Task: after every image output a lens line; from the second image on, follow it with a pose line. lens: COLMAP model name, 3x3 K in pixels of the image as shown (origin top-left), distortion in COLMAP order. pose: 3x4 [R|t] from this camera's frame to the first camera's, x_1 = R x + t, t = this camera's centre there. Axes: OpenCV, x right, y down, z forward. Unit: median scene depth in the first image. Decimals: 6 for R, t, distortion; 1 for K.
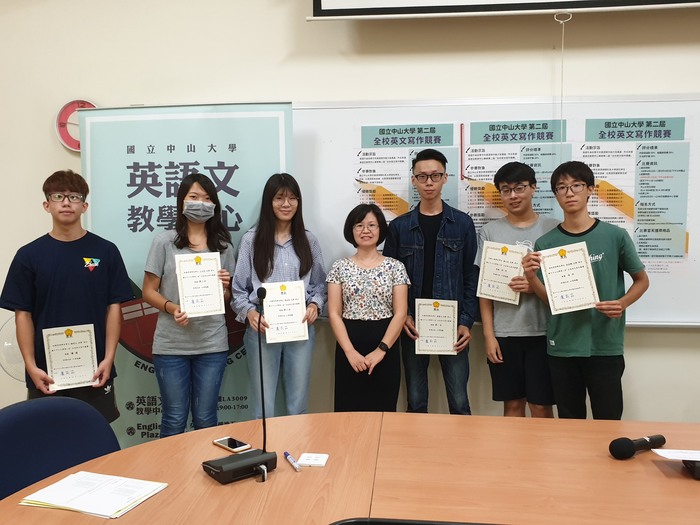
lens RADIAL K [[590.1, 0, 341.2], [0, 590.1, 266.4], [0, 0, 1]] dist [0.062634, -0.145993]
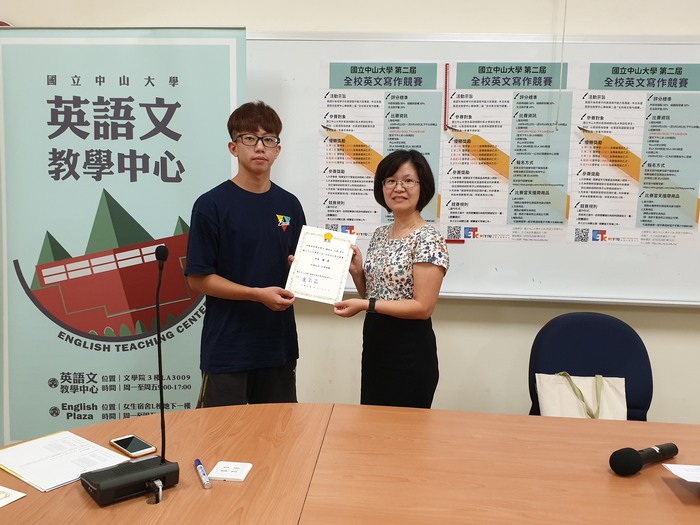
lens RADIAL K [[599.9, 0, 349.0], [0, 599.9, 270.9], [0, 0, 1]] dist [0.011612, -0.020175]
pose [[0.999055, 0.024596, 0.035835, 0.039546], [-0.026725, 0.997829, 0.060191, 0.008453], [-0.034277, -0.061092, 0.997543, 0.127575]]
